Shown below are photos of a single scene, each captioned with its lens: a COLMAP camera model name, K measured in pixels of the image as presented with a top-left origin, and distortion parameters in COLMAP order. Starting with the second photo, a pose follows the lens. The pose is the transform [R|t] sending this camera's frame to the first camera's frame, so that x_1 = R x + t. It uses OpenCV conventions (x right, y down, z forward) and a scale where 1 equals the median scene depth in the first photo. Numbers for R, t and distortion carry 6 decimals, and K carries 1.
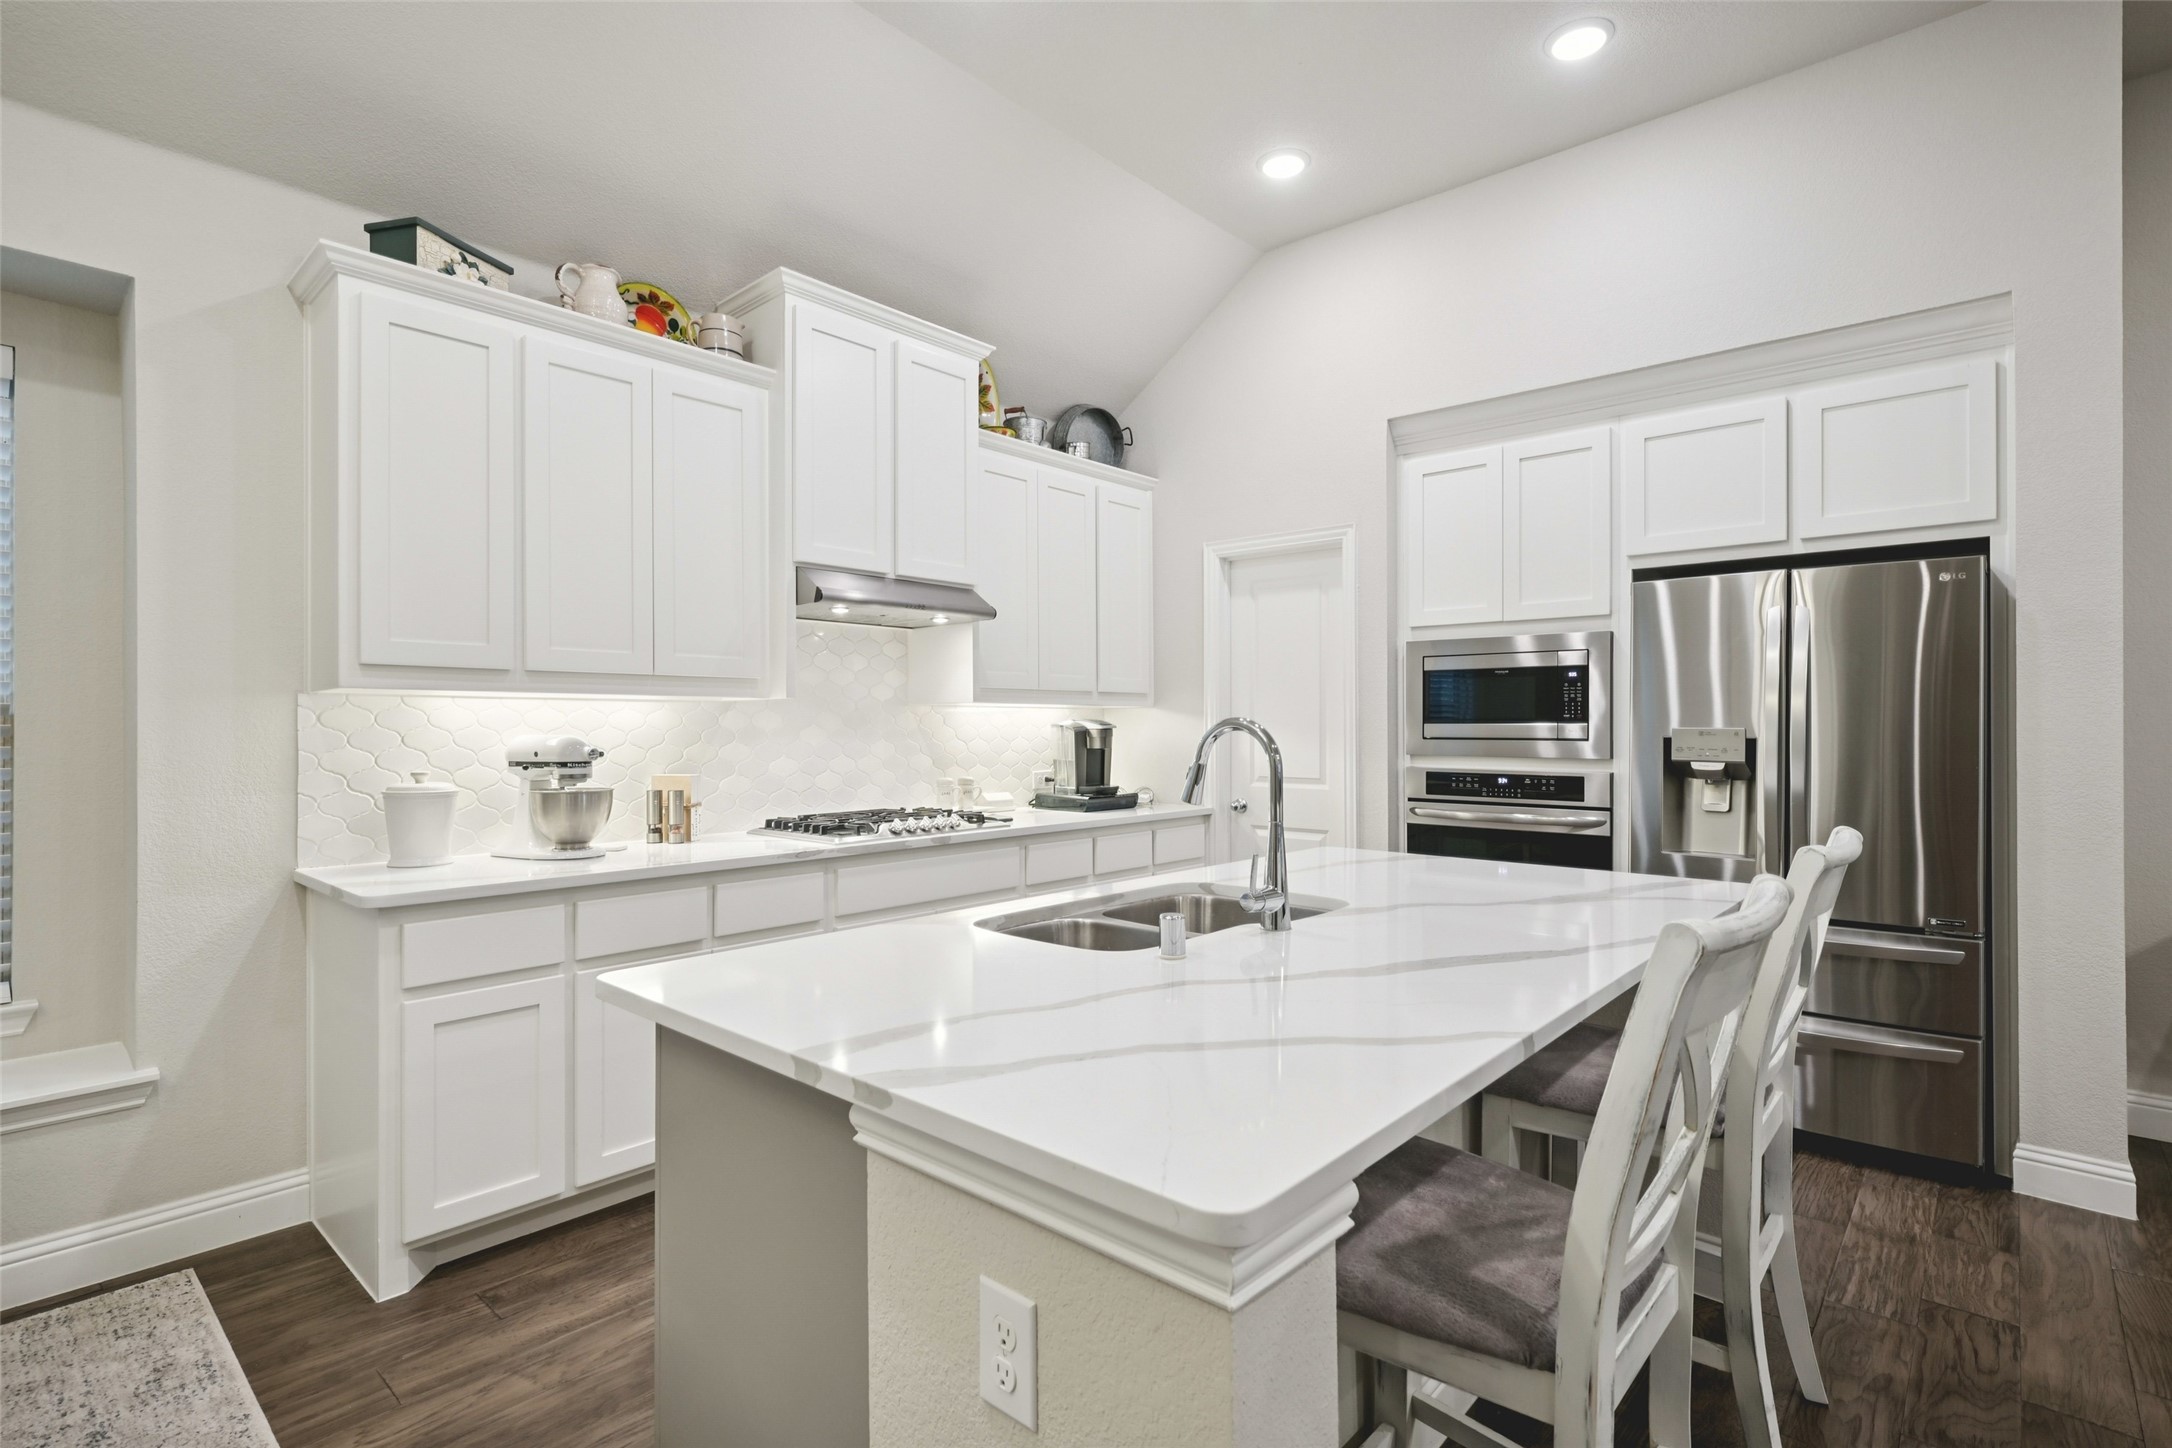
lens RADIAL K [[1037.9, 0, 1086.0], [0, 1037.9, 724.0], [0, 0, 1]] dist [0.003127, 0.000348]
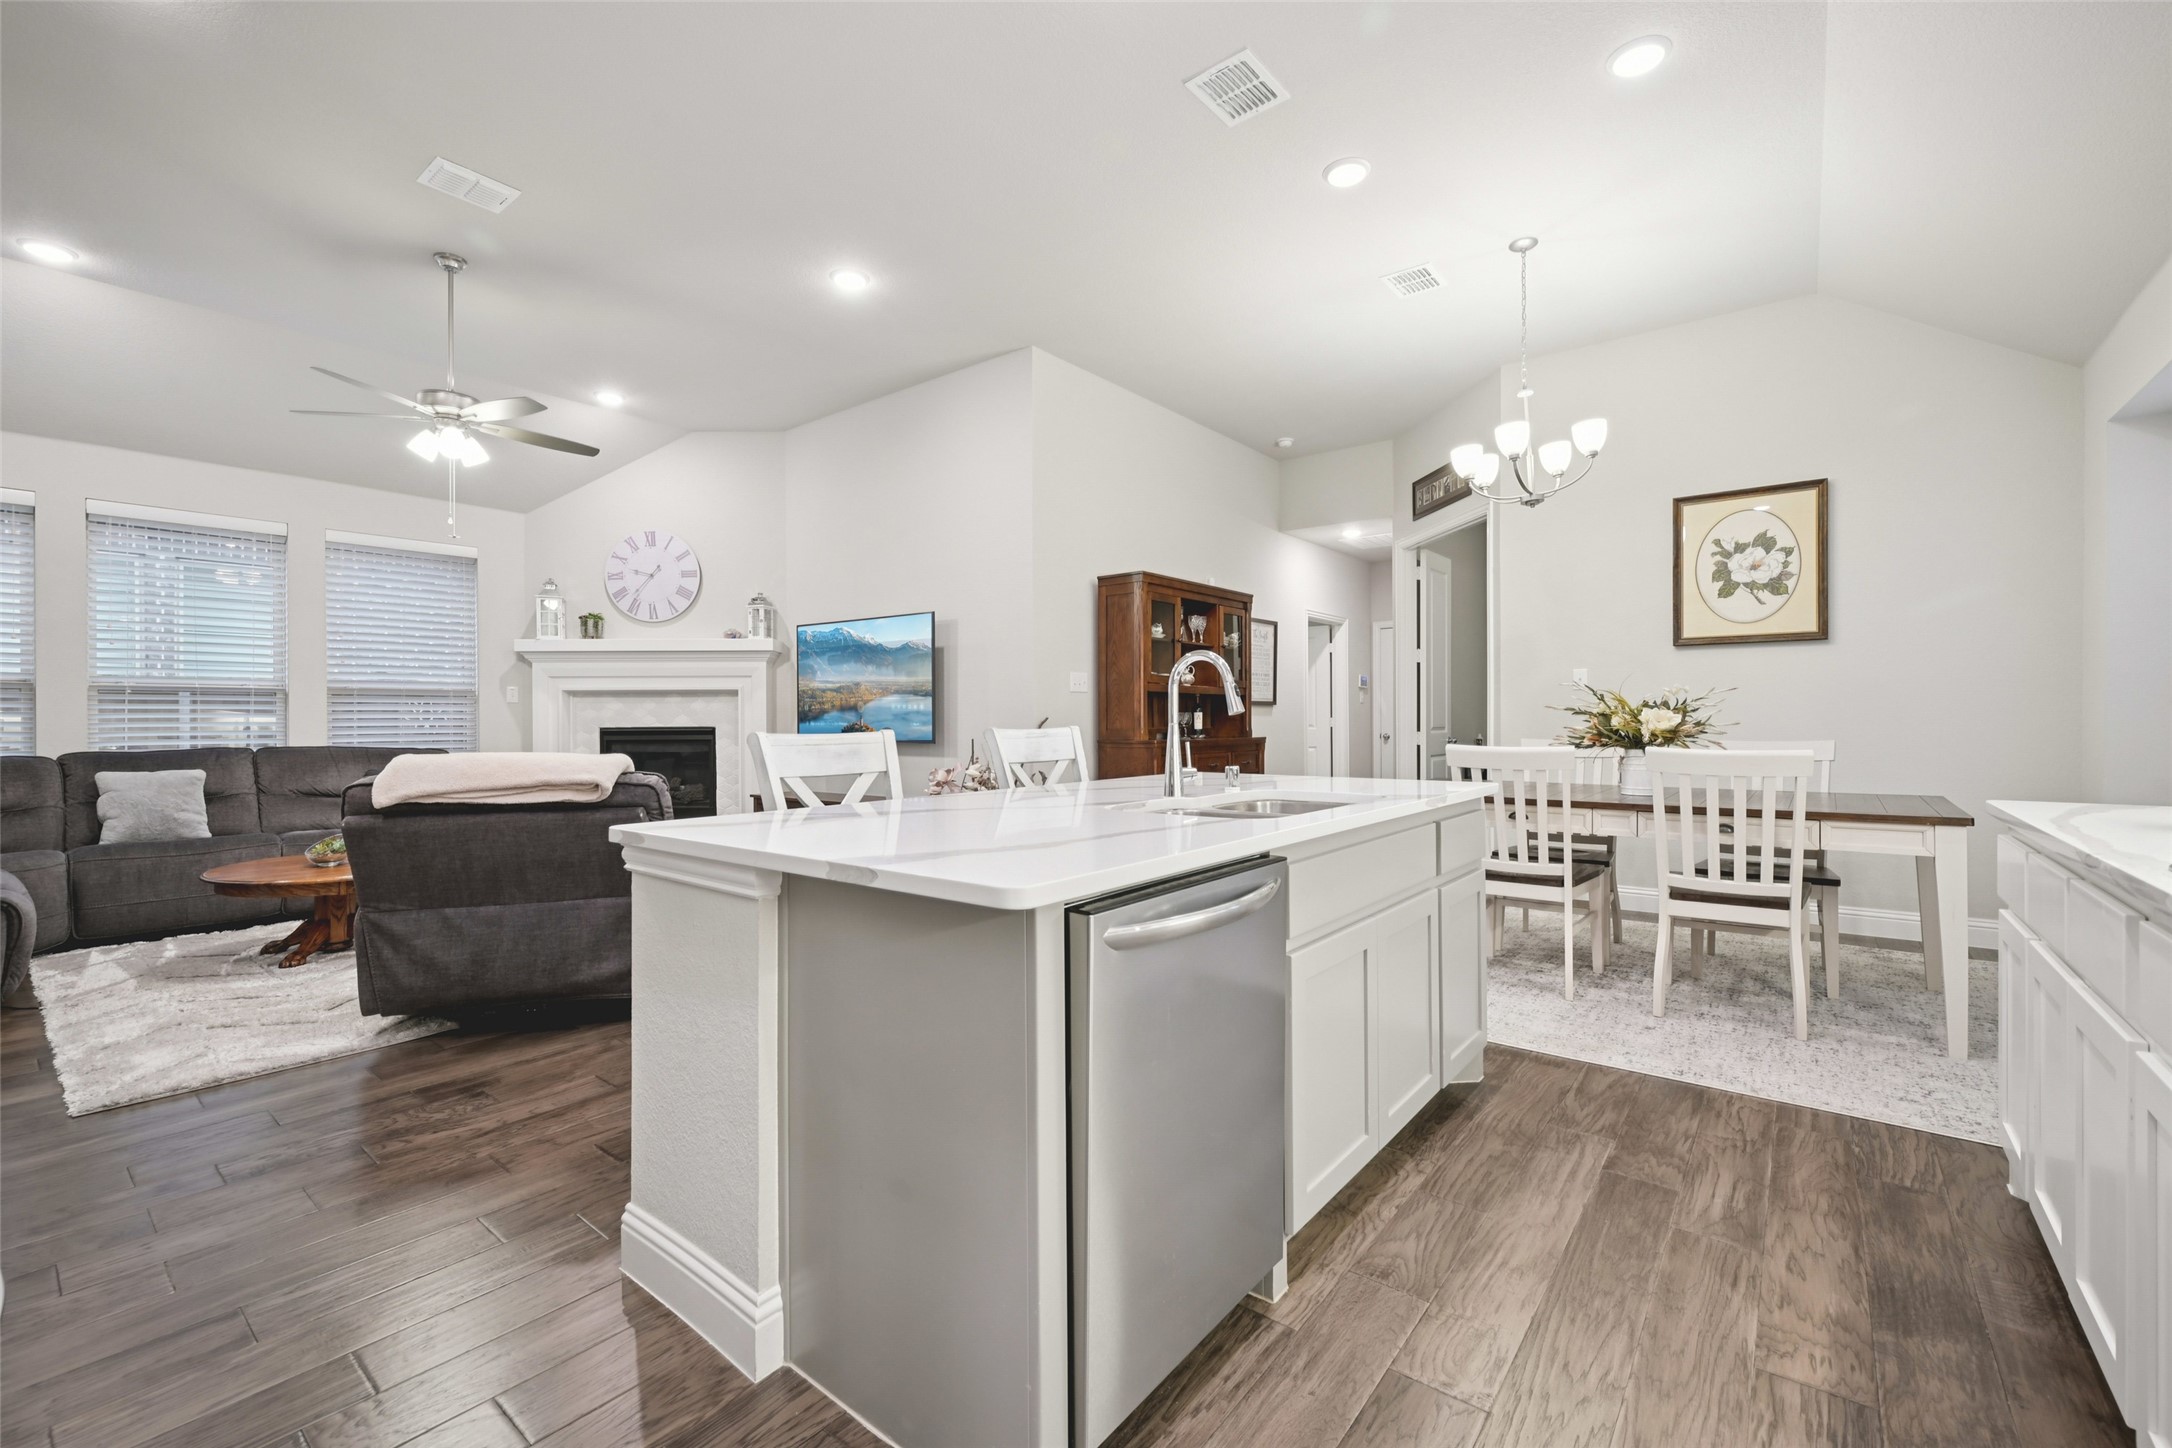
lens RADIAL K [[905.2, 0, 1086.3], [0, 905.2, 717.1], [0, 0, 1]] dist [-0.002001, -0.000283]
pose [[-0.998671, 0.005641, -0.051238, 0.210856], [0.005838, 0.999976, -0.003692, 0.050790], [0.051216, -0.003986, -0.998680, 1.288584]]
